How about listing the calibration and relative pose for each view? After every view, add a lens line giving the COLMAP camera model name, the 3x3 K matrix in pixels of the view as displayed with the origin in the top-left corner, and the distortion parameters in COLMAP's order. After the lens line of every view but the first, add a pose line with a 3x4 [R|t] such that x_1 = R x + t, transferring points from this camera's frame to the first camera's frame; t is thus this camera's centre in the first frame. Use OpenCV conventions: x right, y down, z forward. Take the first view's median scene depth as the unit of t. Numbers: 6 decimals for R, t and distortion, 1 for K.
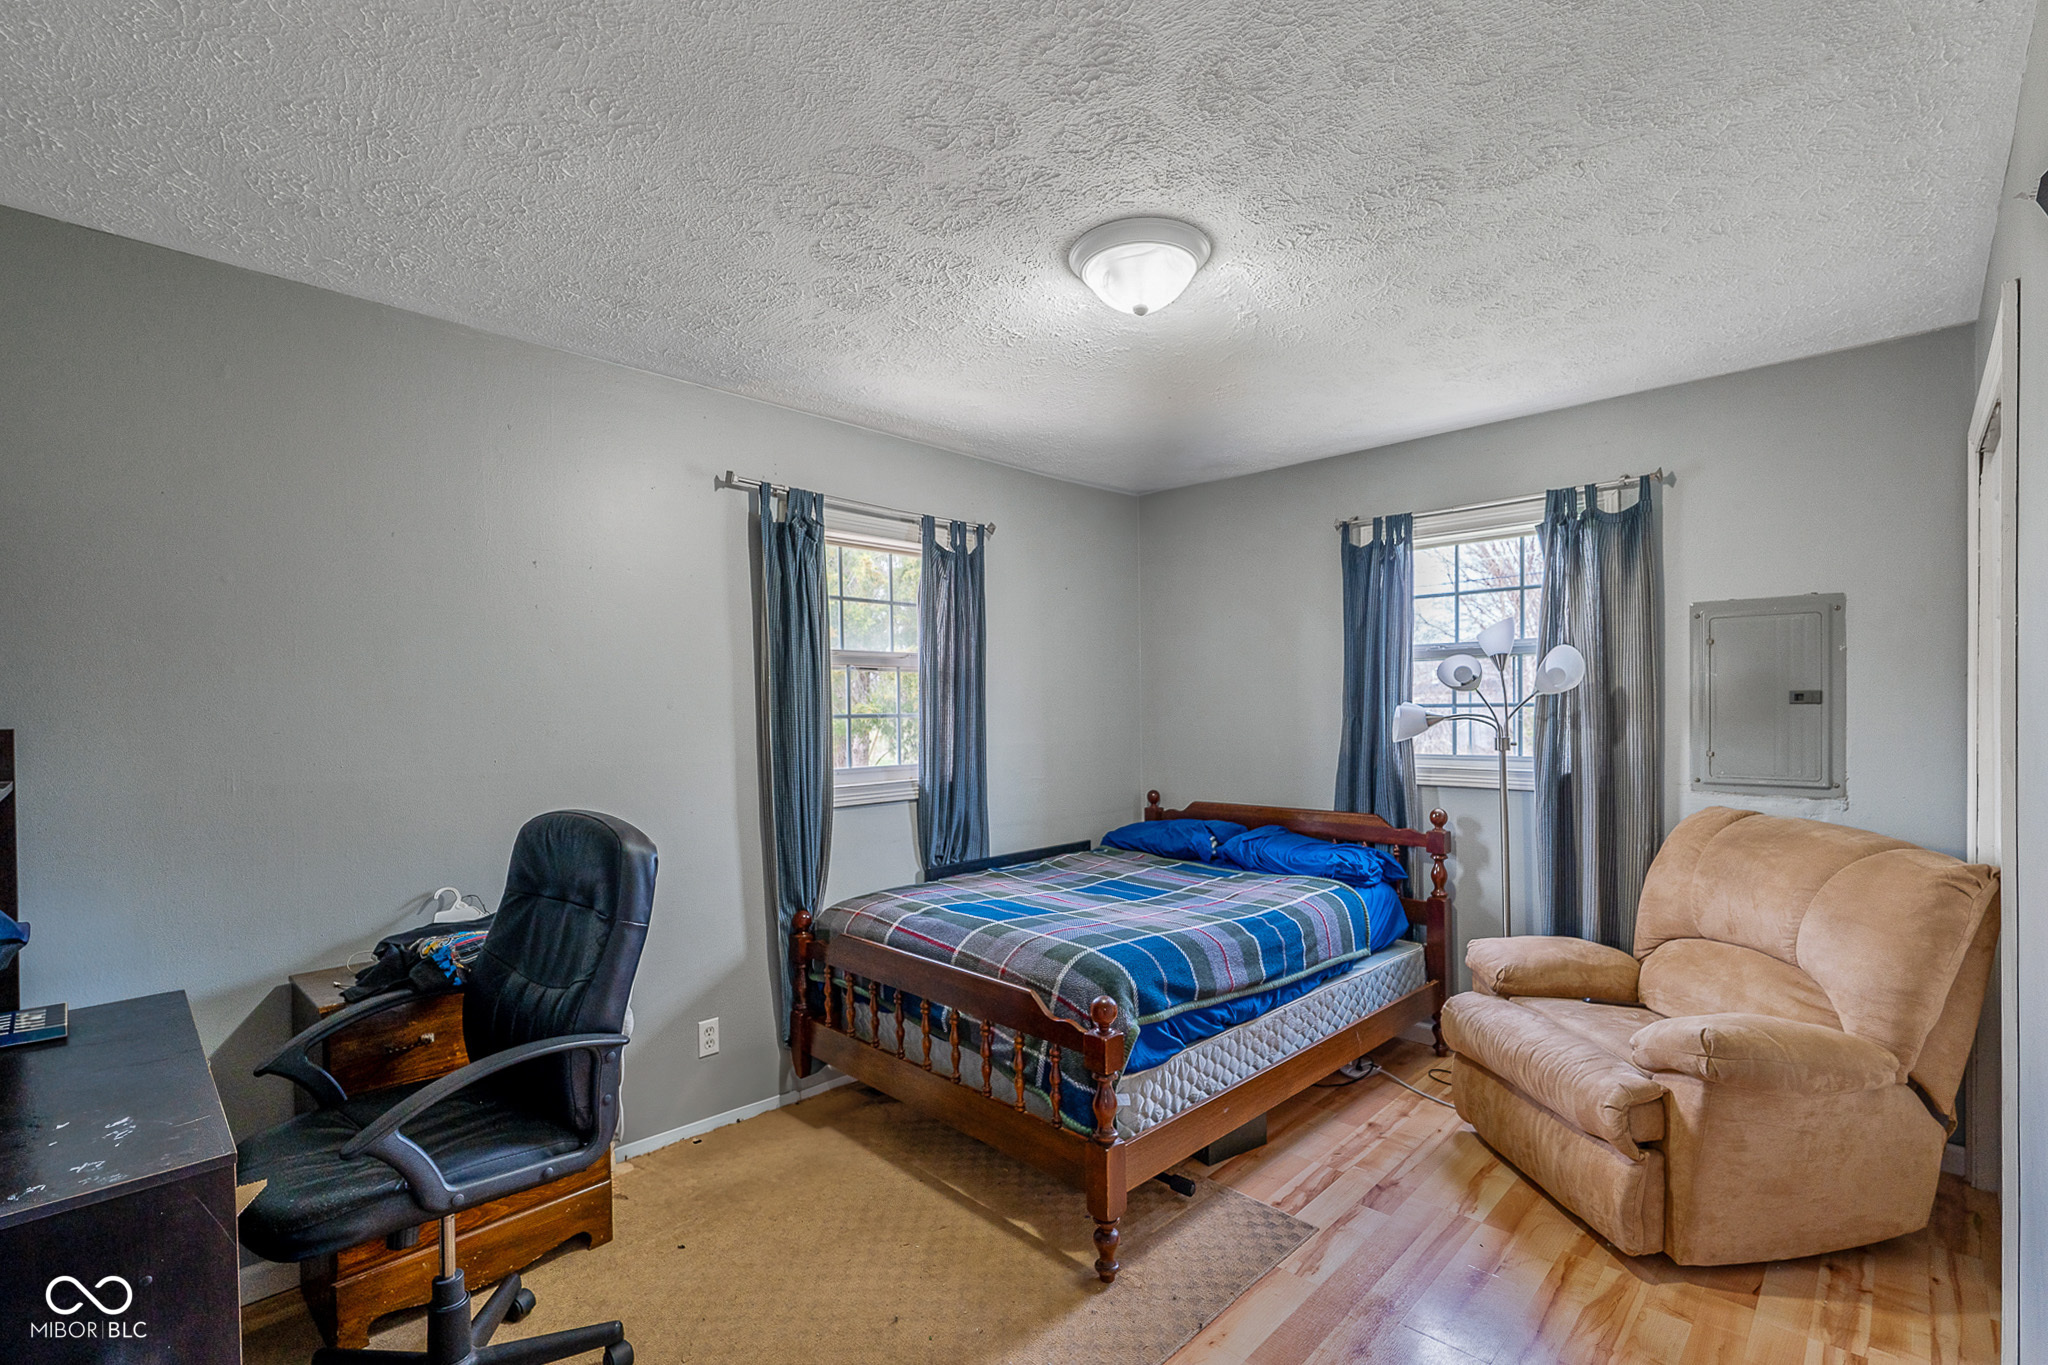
lens RADIAL K [[902.2, 0, 1024.0], [0, 902.2, 682.5], [0, 0, 1]] dist [-0.001478, 0.000007]
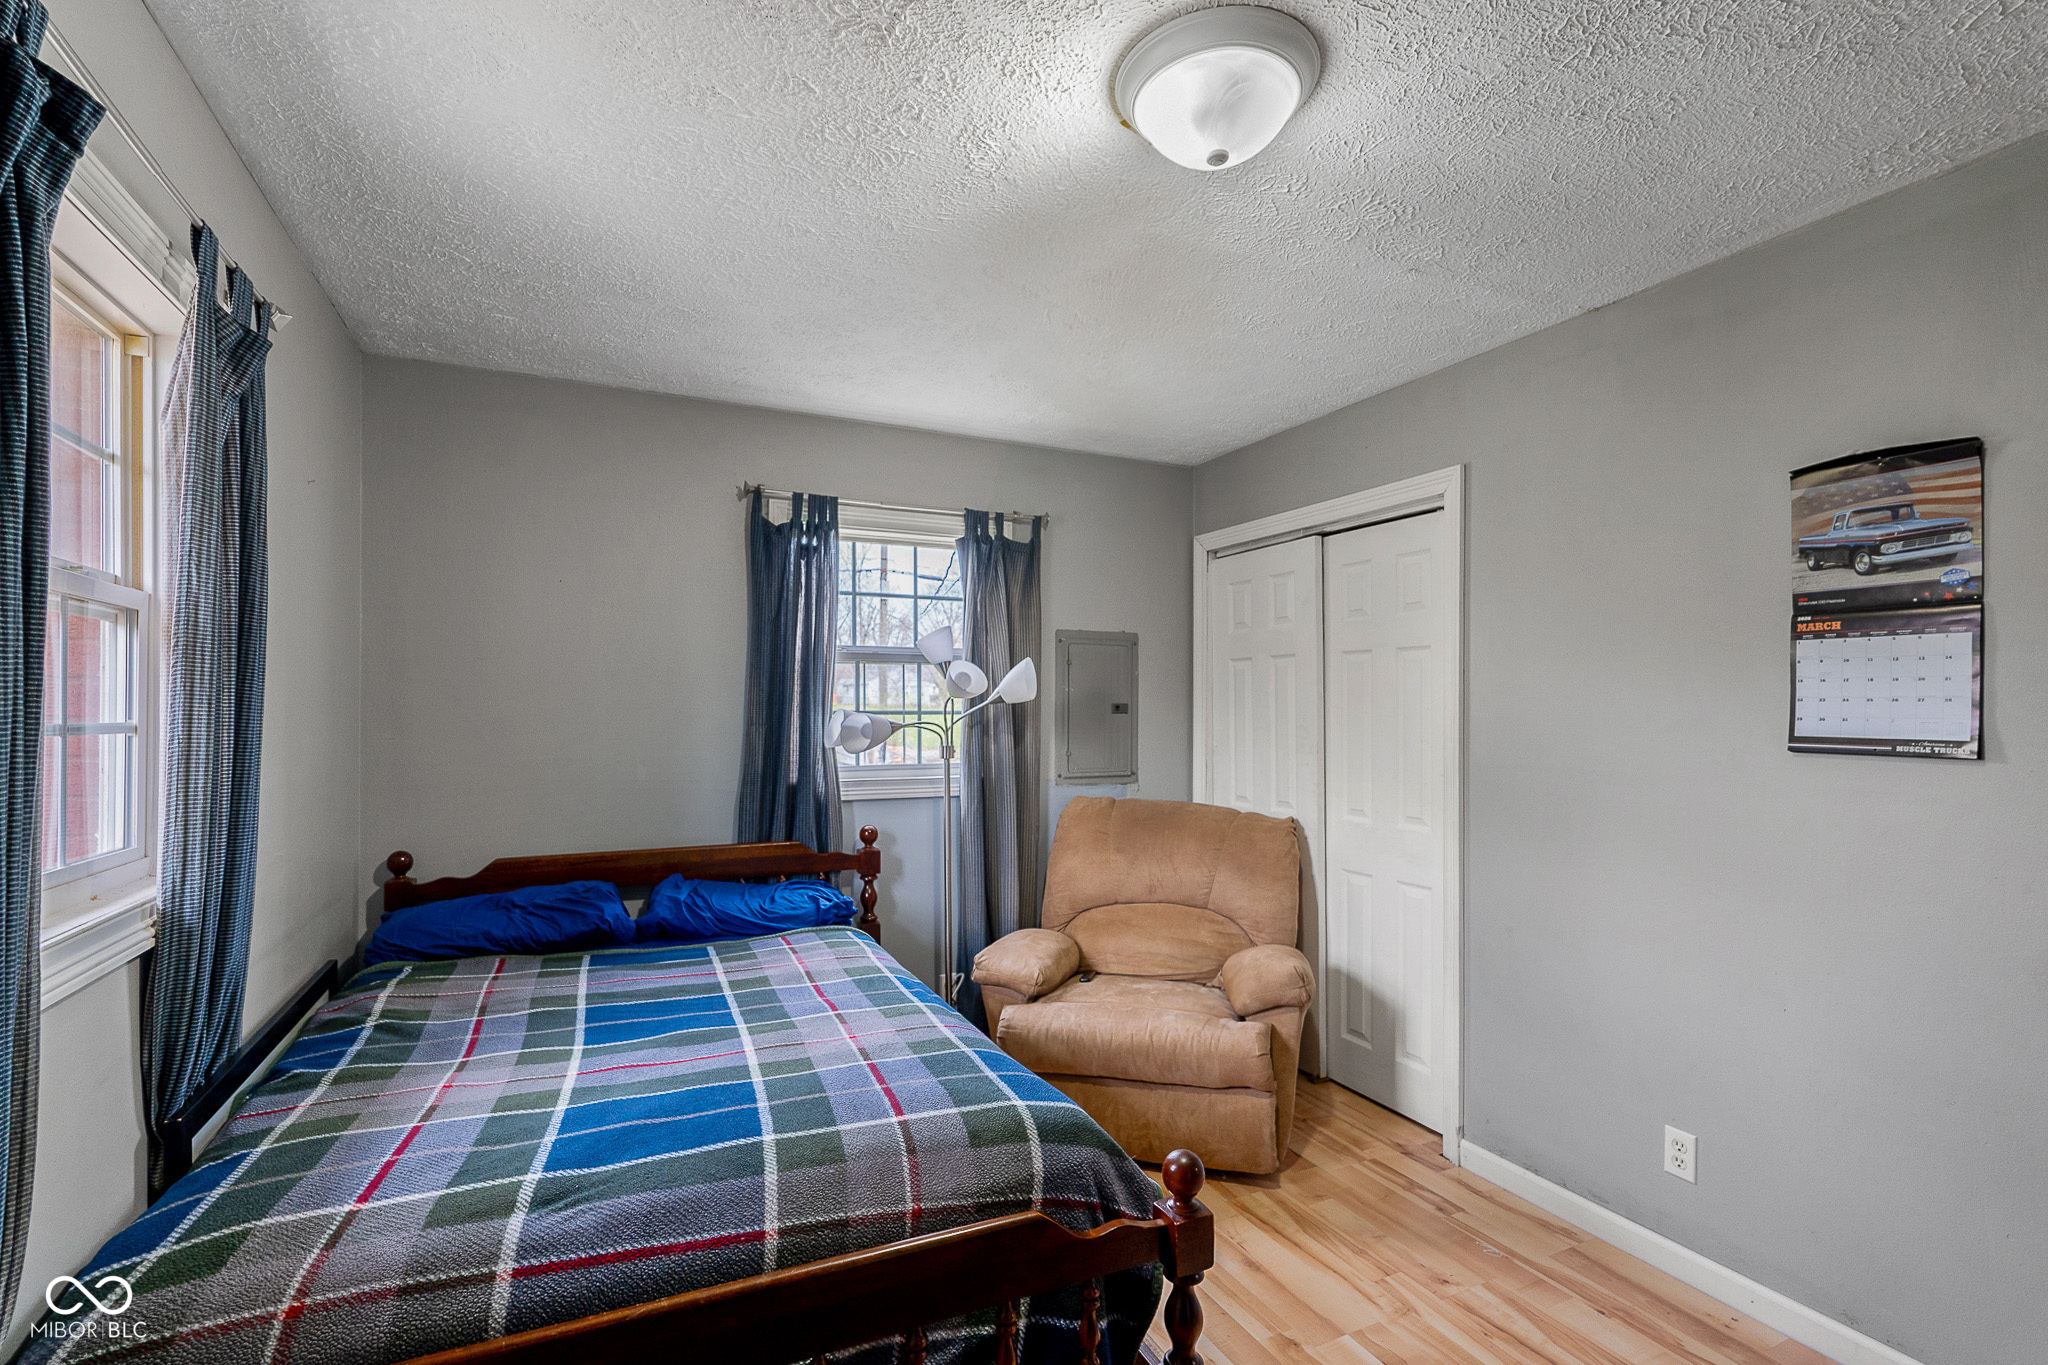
lens RADIAL K [[902.2, 0, 1024.0], [0, 902.2, 682.5], [0, 0, 1]] dist [-0.001478, 0.000007]
pose [[0.359451, 0.036309, 0.932457, -0.370156], [-0.030093, 0.999174, -0.027306, 0.015834], [-0.932678, -0.018246, 0.360247, 0.555503]]
